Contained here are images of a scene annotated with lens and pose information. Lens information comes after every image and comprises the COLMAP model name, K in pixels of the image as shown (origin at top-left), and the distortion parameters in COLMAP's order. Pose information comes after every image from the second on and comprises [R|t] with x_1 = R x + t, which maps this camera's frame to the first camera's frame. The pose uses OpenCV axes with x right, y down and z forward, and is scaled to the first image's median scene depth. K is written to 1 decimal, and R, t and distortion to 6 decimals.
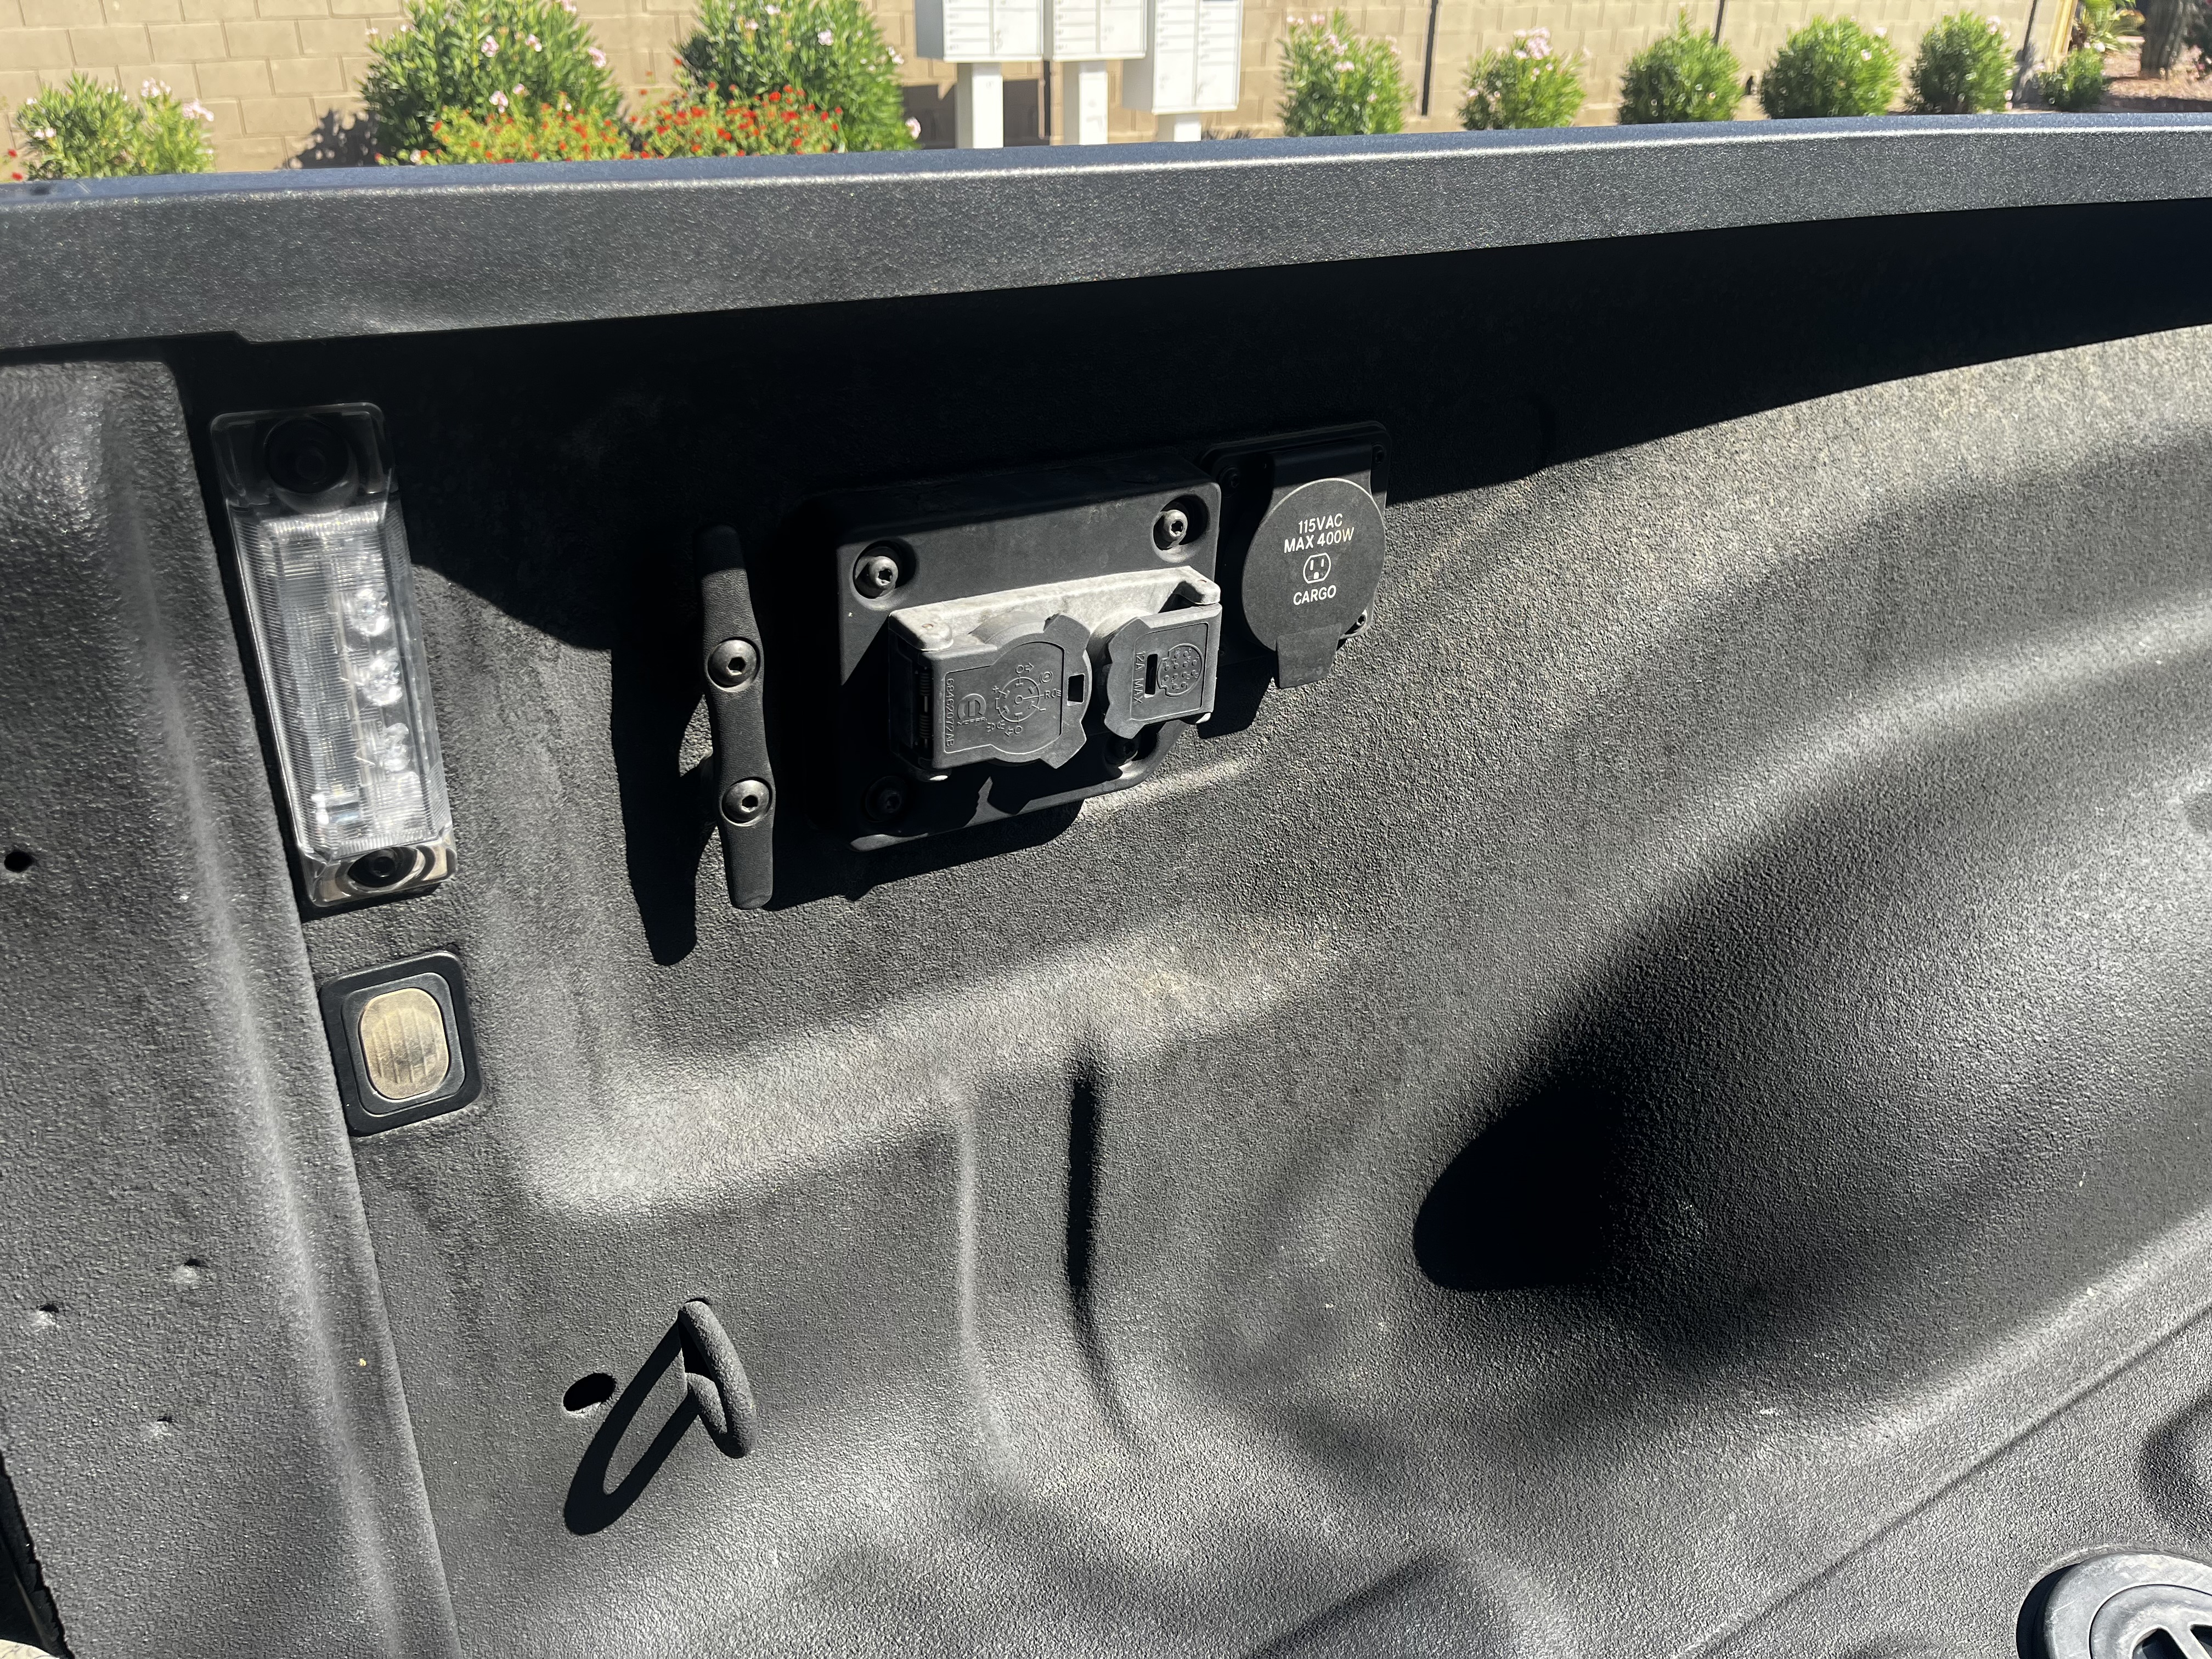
lens RADIAL K [[1681.0, 0, 1101.9], [0, 1681.0, 815.9], [0, 0, 1]] dist [0.074803, -0.127919]
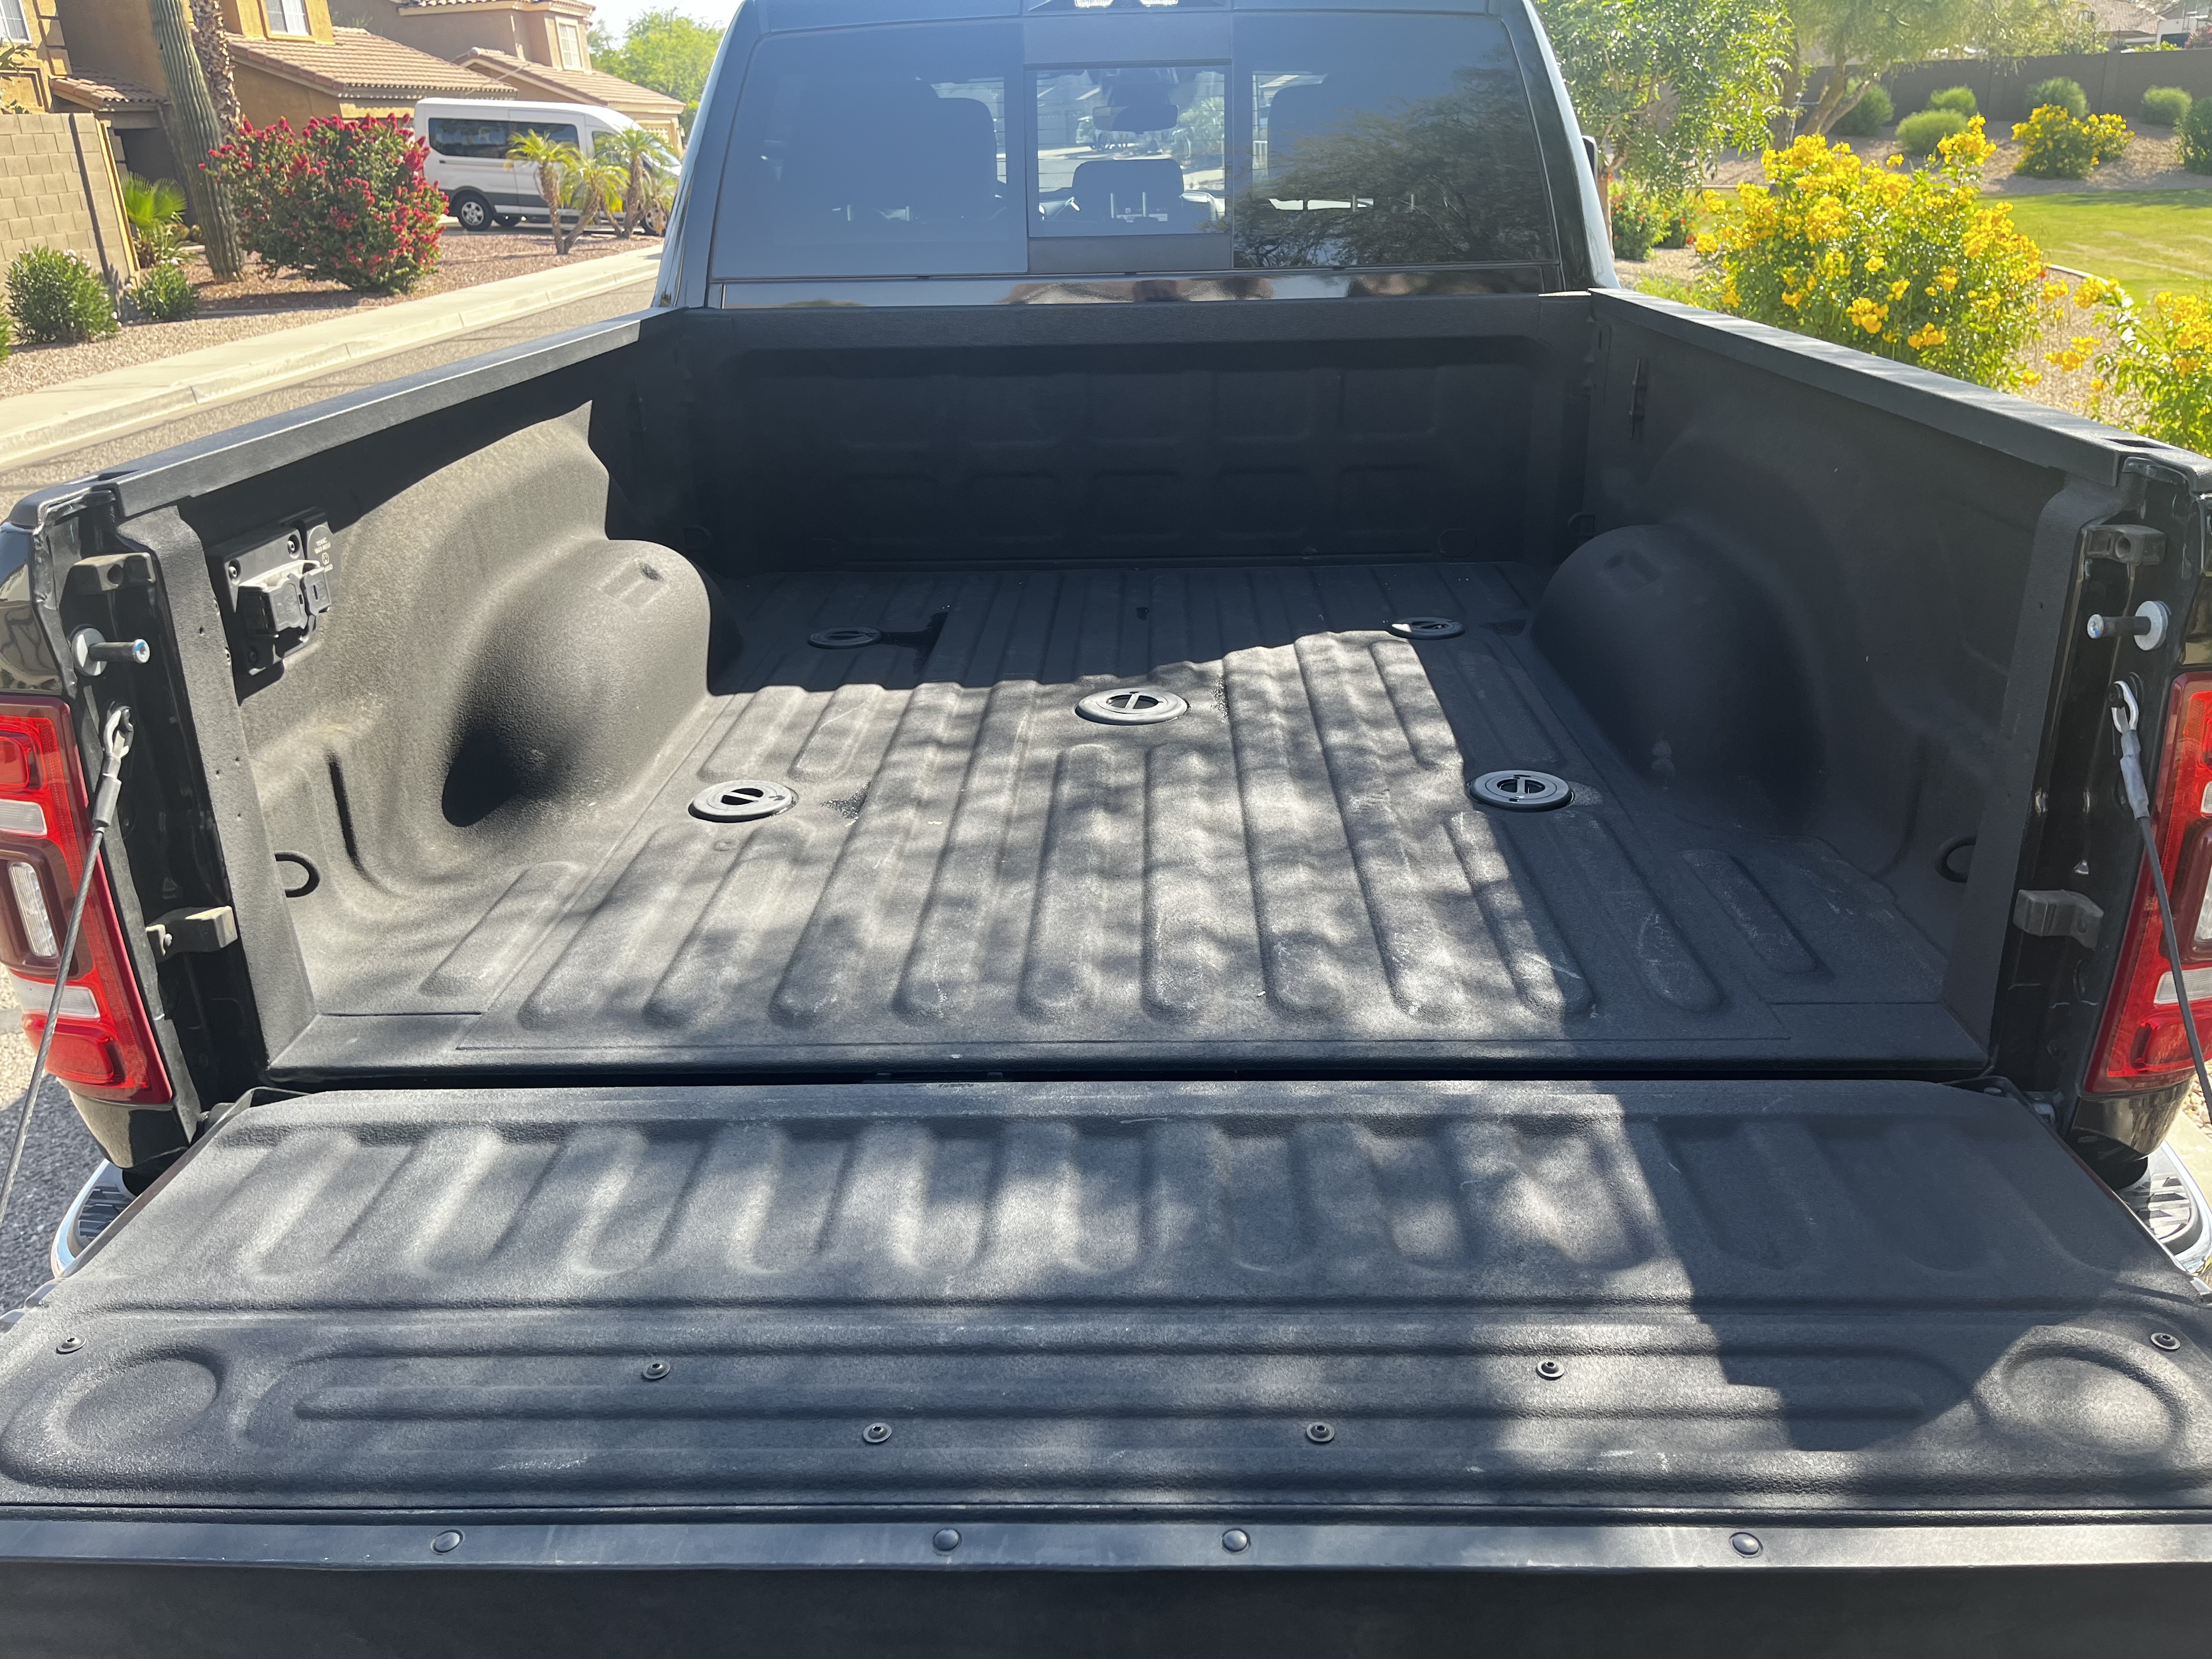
lens RADIAL K [[1681.0, 0, 1101.9], [0, 1681.0, 815.9], [0, 0, 1]] dist [0.074803, -0.127919]
pose [[0.546089, -0.341808, 0.764823, -1.295337], [0.421672, 0.901037, 0.101607, 0.433872], [-0.723864, 0.267018, 0.636178, -1.398470]]
